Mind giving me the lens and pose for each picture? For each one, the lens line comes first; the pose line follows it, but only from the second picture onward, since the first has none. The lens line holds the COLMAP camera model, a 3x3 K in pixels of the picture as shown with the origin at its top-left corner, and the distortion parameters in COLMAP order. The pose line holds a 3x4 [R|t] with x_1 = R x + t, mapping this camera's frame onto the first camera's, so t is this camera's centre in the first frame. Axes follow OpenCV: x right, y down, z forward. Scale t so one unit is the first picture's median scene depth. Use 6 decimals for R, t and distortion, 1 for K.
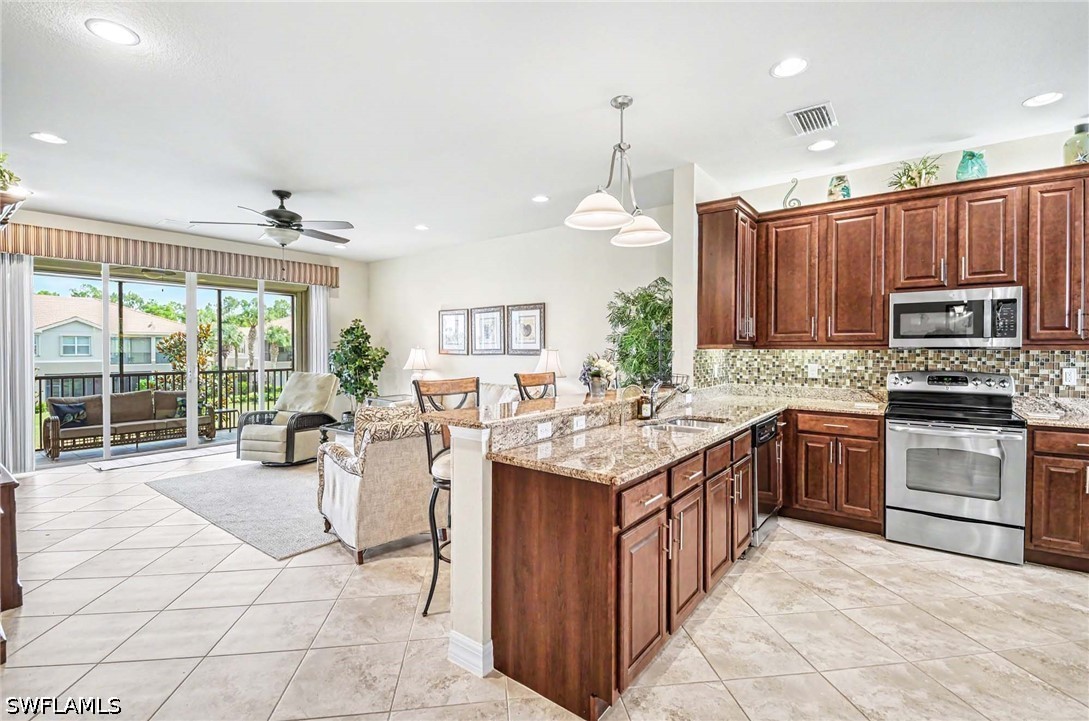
lens RADIAL K [[513.6, 0, 542.9], [0, 513.6, 354.5], [0, 0, 1]] dist [-0.017330, -0.000485]
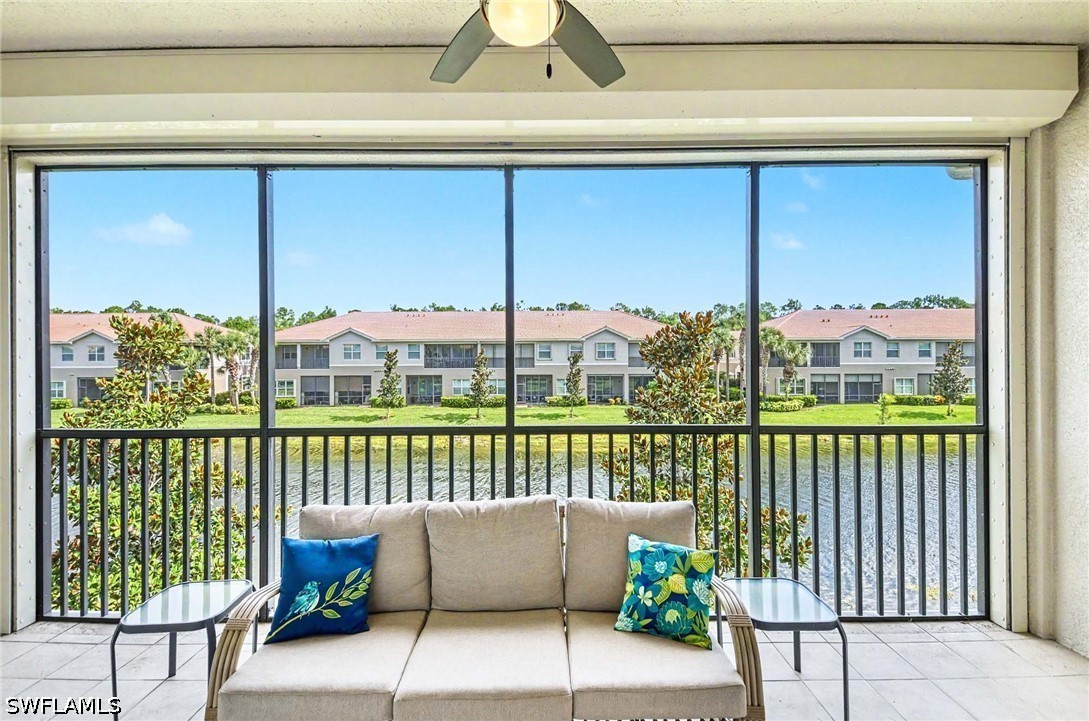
lens RADIAL K [[513.6, 0, 542.9], [0, 513.6, 354.5], [0, 0, 1]] dist [-0.017330, -0.000485]
pose [[0.636819, -0.003275, -0.771006, -0.095038], [-0.002078, 0.999980, -0.005964, -0.001903], [0.771010, 0.005400, 0.636800, 0.139850]]
